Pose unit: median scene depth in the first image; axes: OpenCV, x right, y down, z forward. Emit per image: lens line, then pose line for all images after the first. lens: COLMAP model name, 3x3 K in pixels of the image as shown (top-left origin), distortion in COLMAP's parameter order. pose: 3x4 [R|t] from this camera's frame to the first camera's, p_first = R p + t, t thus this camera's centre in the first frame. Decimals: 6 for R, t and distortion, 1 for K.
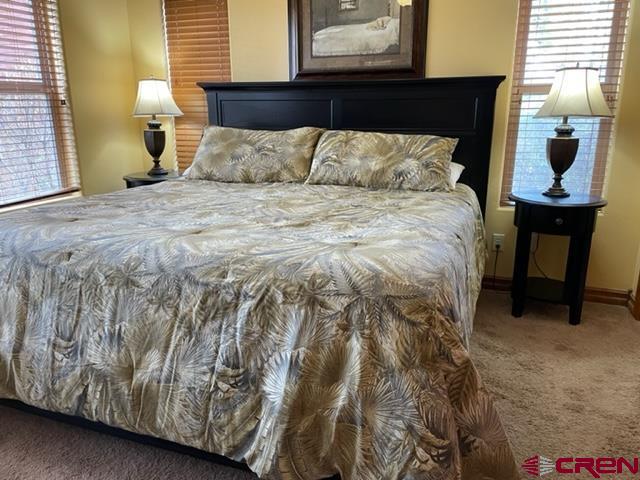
lens RADIAL K [[481.6, 0, 320.8], [0, 481.6, 236.1], [0, 0, 1]] dist [0.089407, -0.112341]
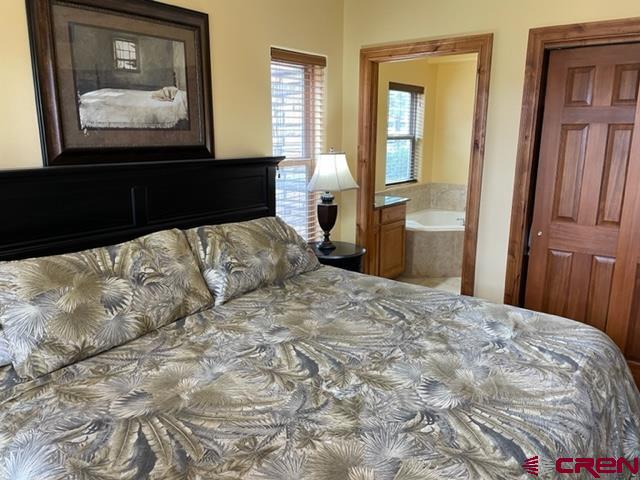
lens RADIAL K [[481.6, 0, 320.8], [0, 481.6, 236.1], [0, 0, 1]] dist [0.089407, -0.112341]
pose [[0.302545, -0.198186, 0.932303, -0.609930], [0.237393, 0.962987, 0.127671, -0.246581], [-0.923099, 0.182696, 0.338395, 0.523954]]
